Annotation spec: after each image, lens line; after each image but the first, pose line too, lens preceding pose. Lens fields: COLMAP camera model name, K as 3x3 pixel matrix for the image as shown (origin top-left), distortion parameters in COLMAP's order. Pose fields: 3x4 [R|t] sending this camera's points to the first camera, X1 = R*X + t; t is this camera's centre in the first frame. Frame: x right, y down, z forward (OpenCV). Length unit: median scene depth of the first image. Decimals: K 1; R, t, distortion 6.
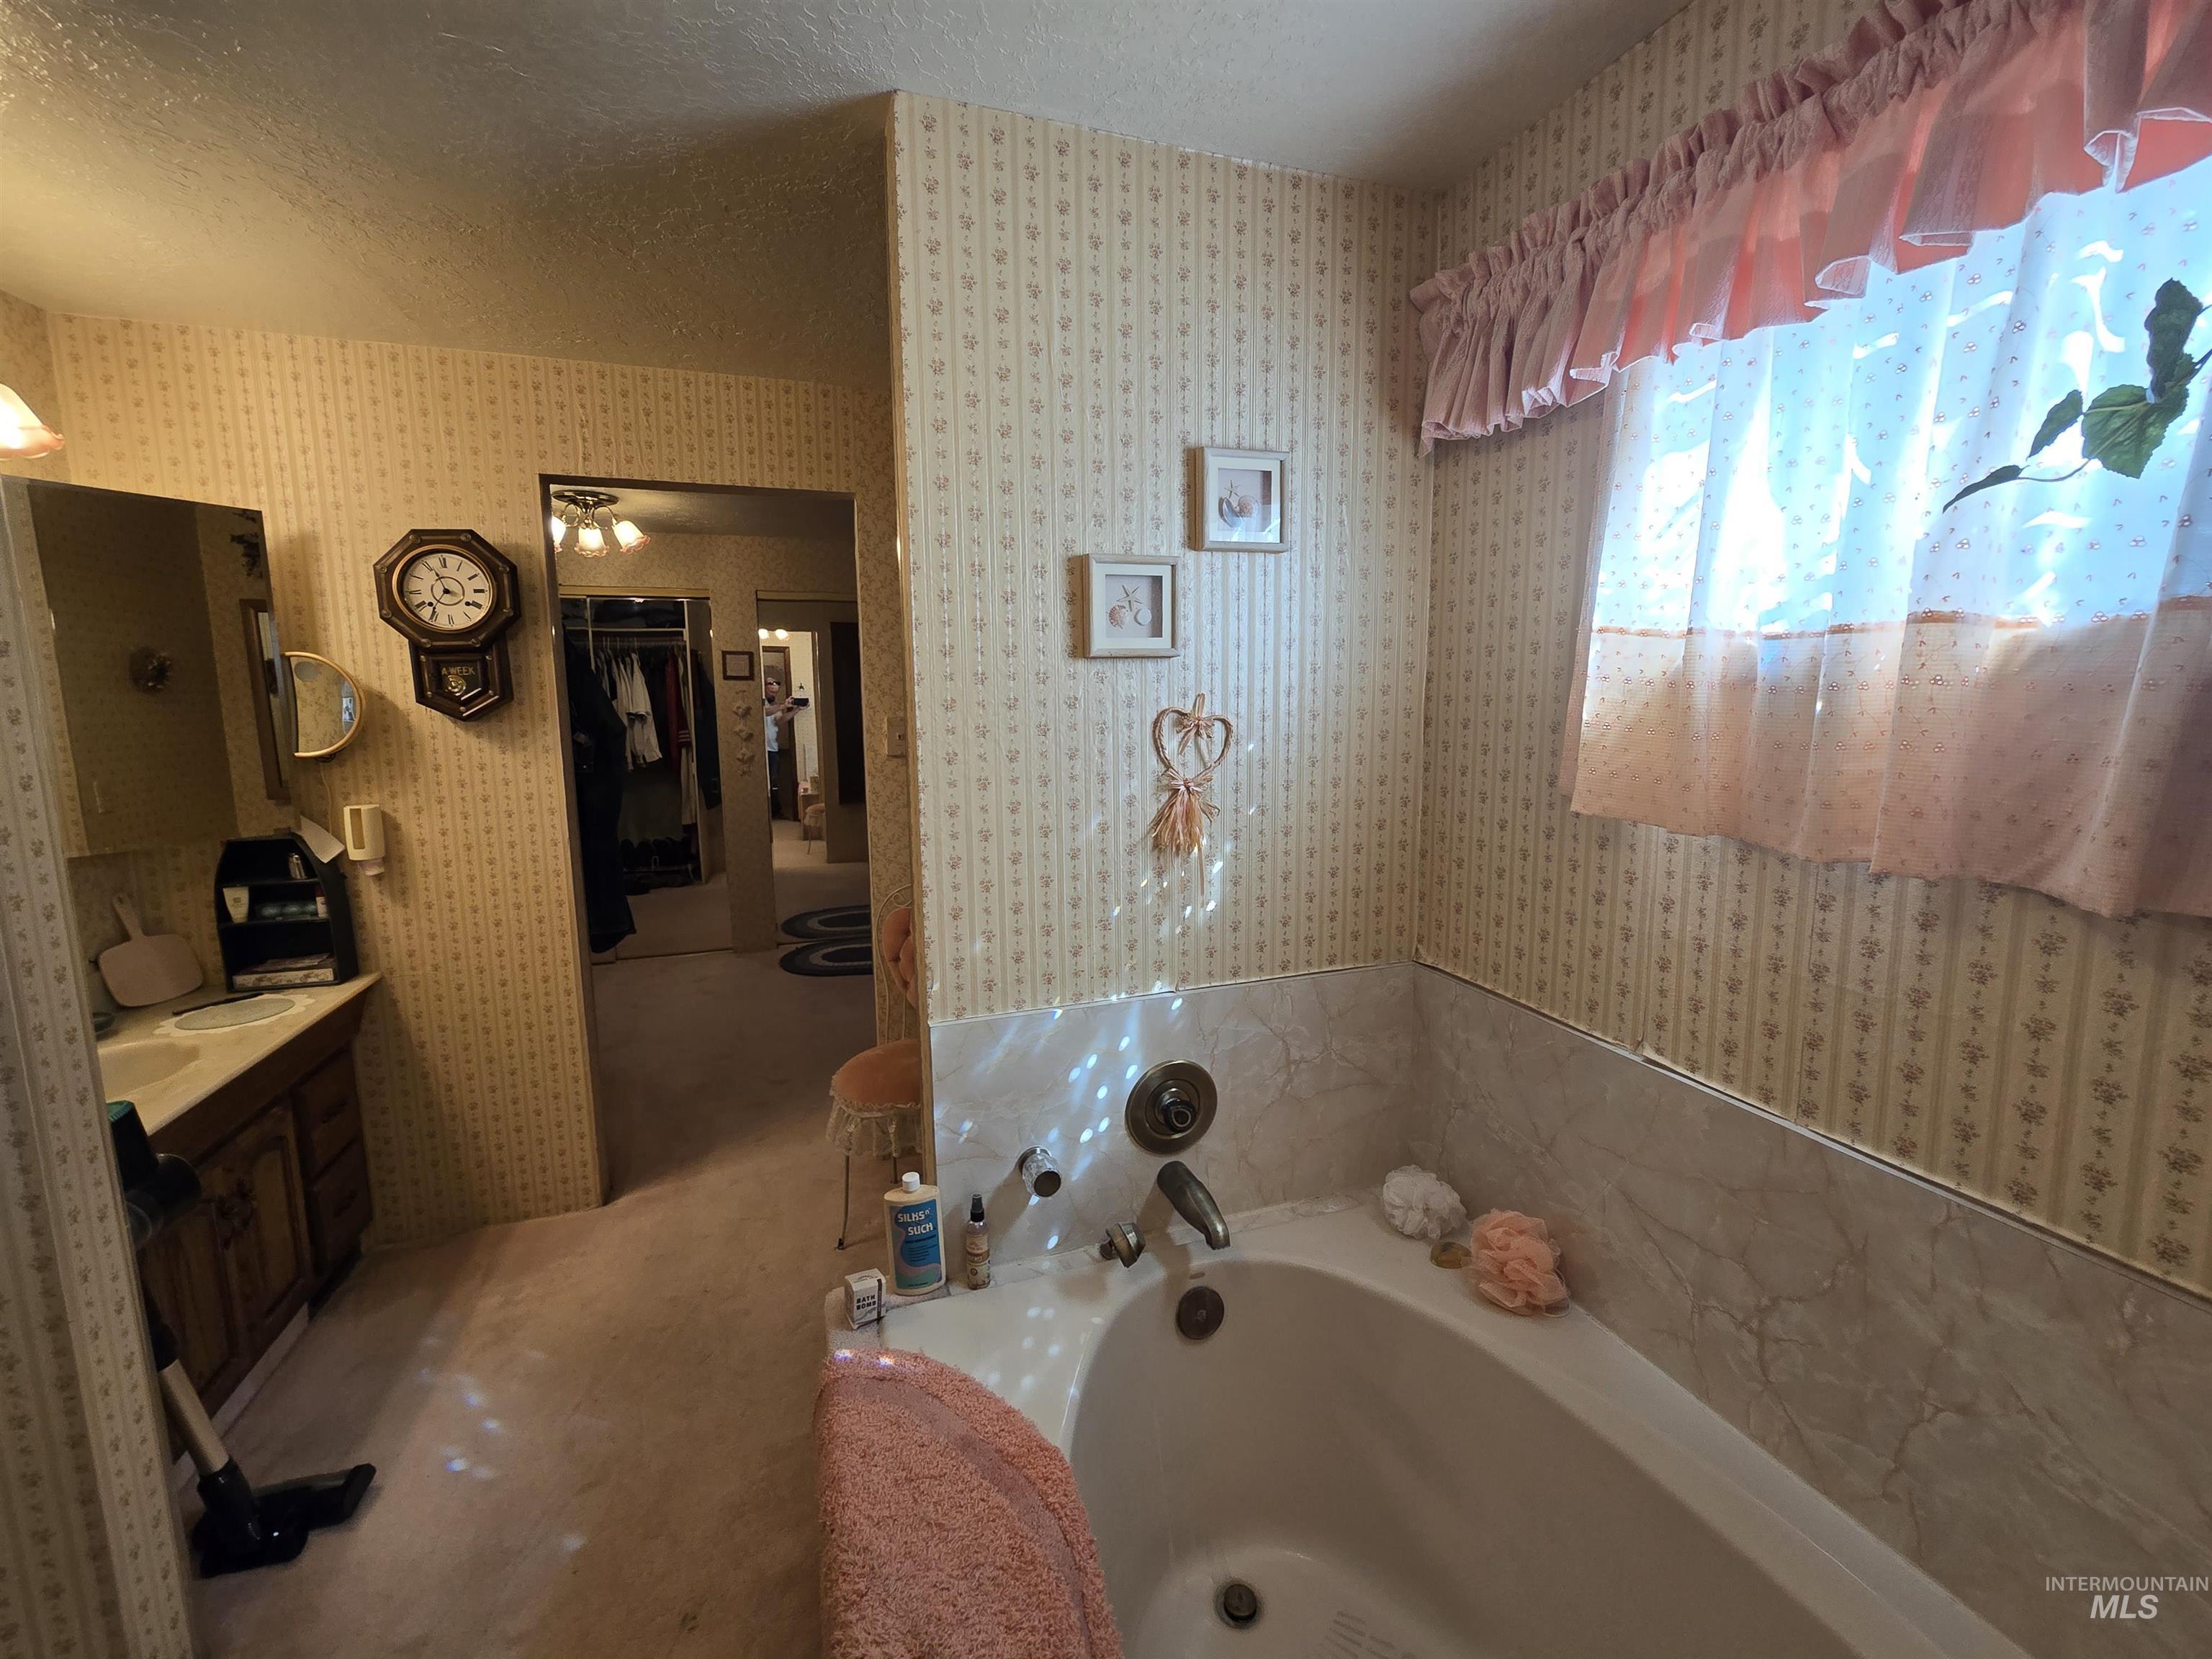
lens RADIAL K [[910.0, 0, 1103.6], [0, 910.0, 815.5], [0, 0, 1]] dist [-0.003492, -0.000060]
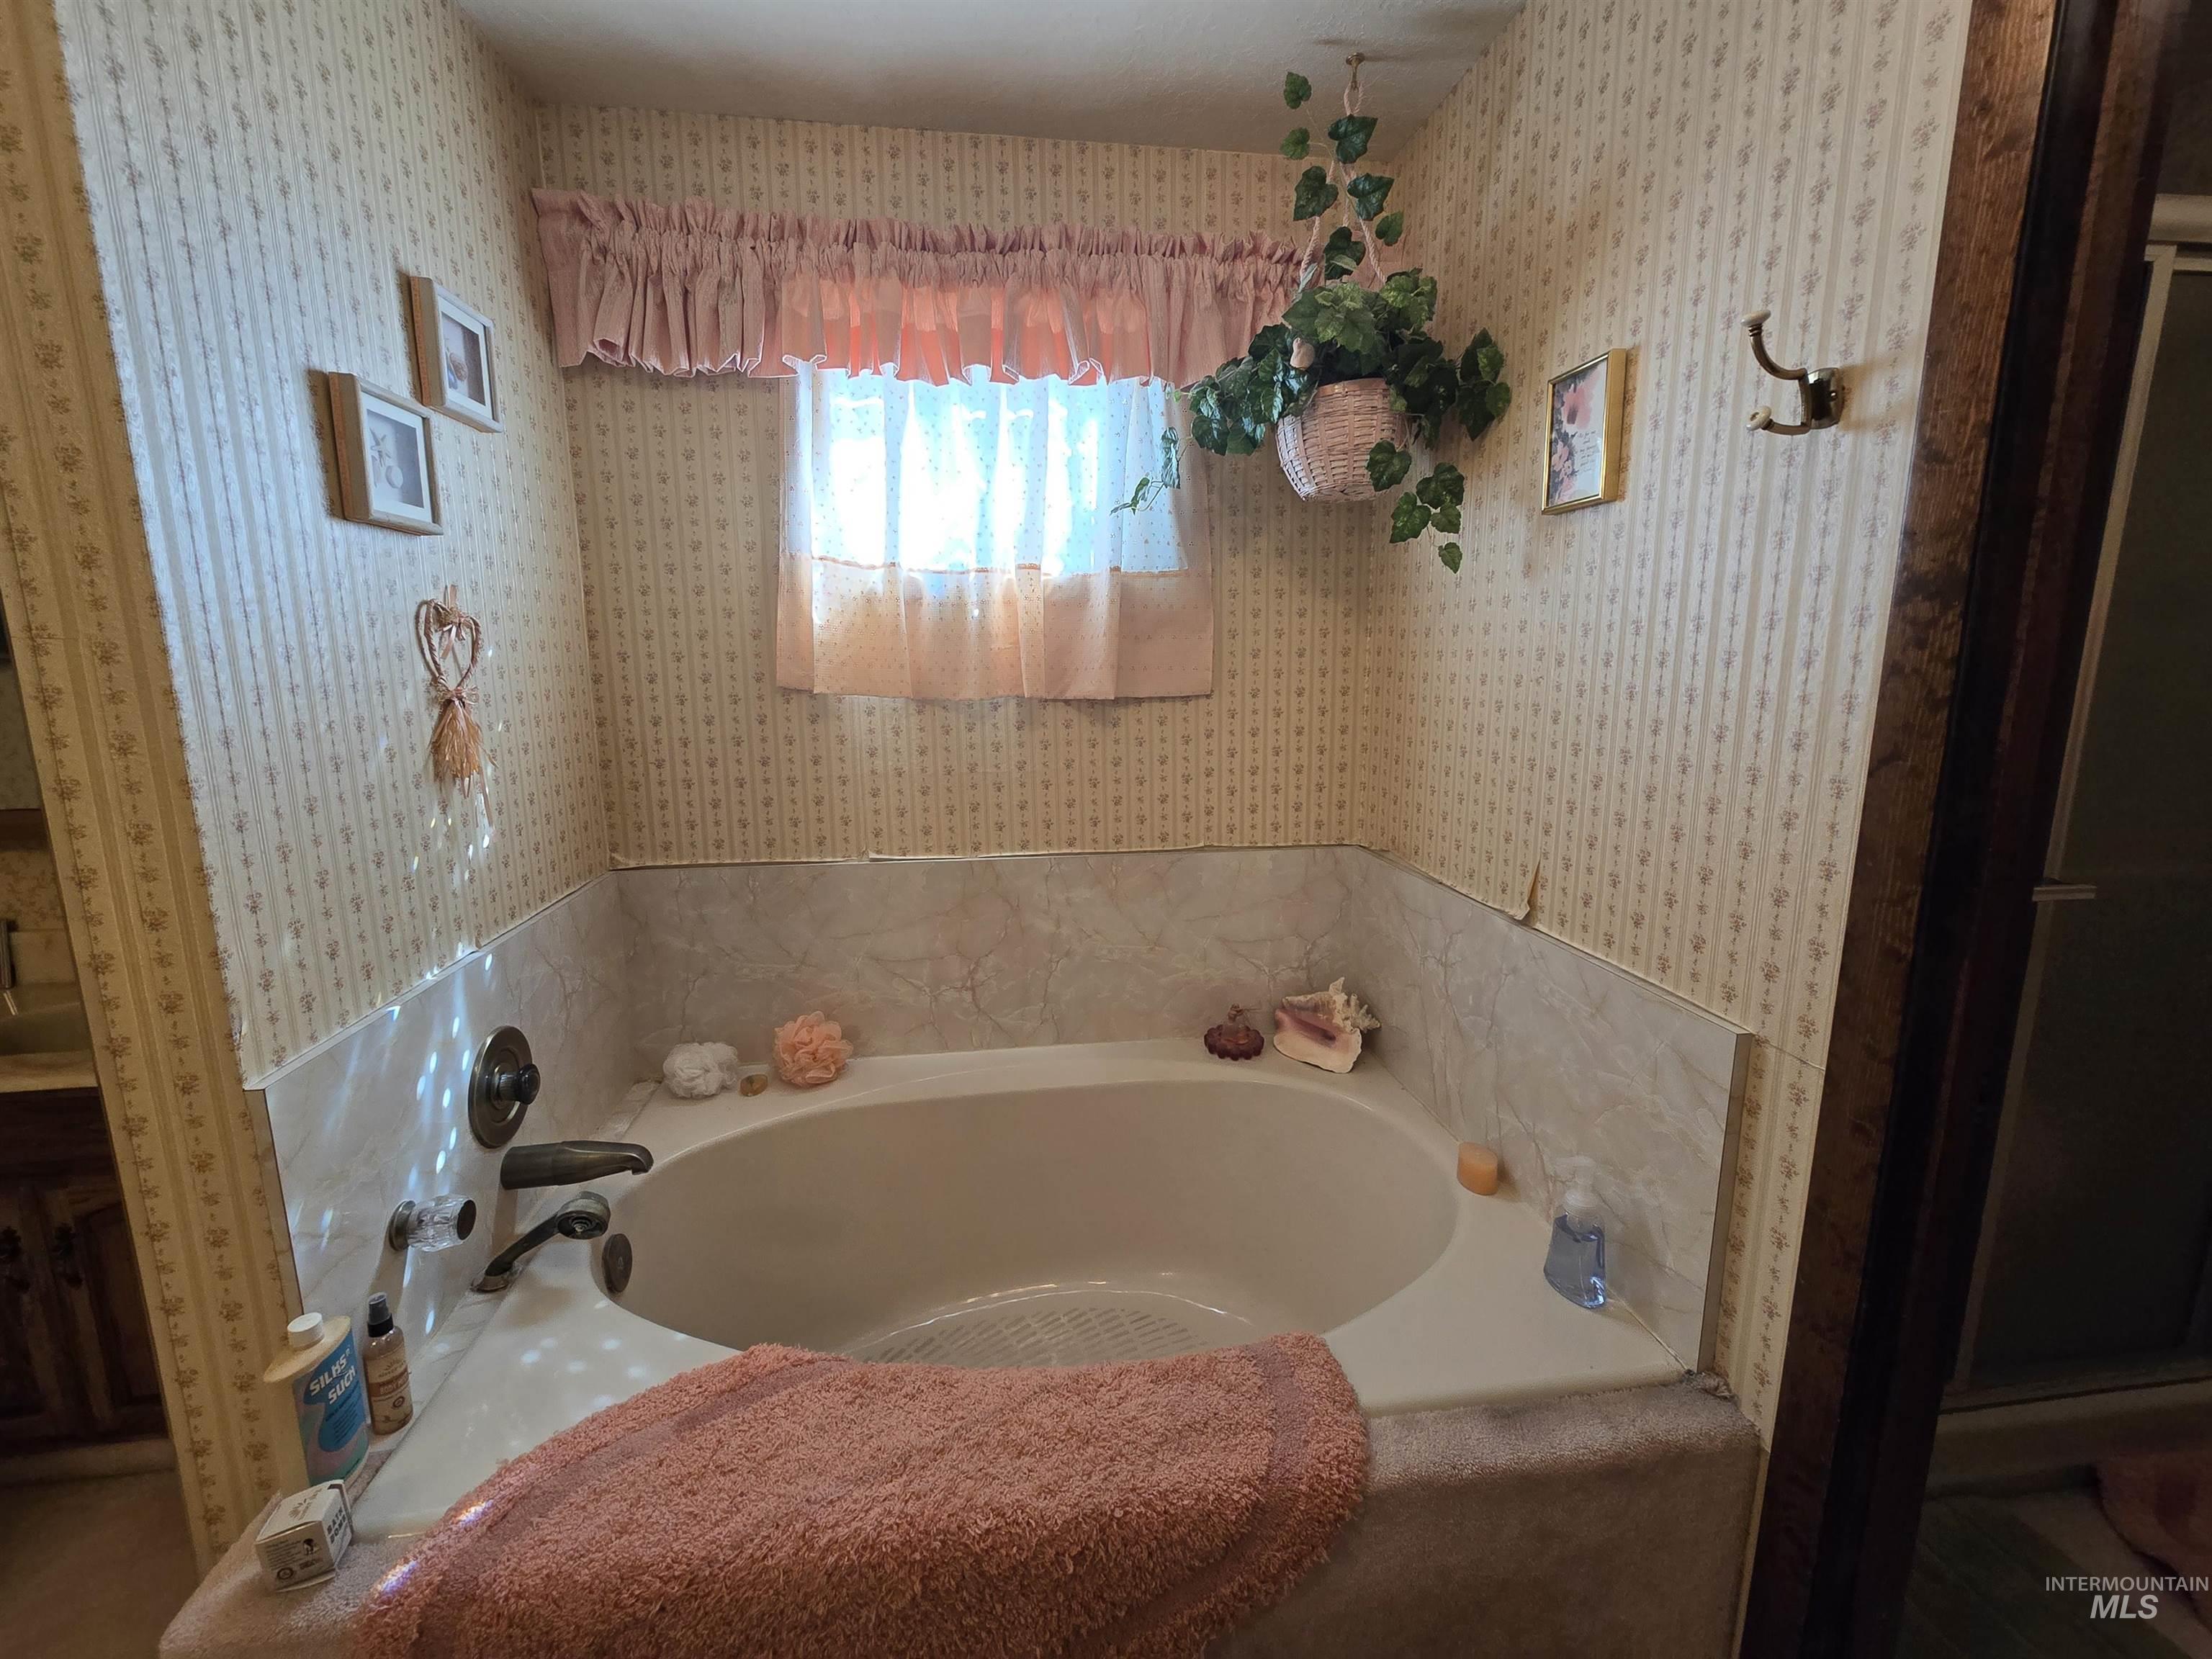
lens RADIAL K [[910.0, 0, 1103.6], [0, 910.0, 815.5], [0, 0, 1]] dist [-0.003492, -0.000060]
pose [[0.180441, -0.158276, 0.970768, -0.650087], [0.136163, 0.981485, 0.134714, 0.043597], [-0.974115, 0.107875, 0.198652, 0.294147]]
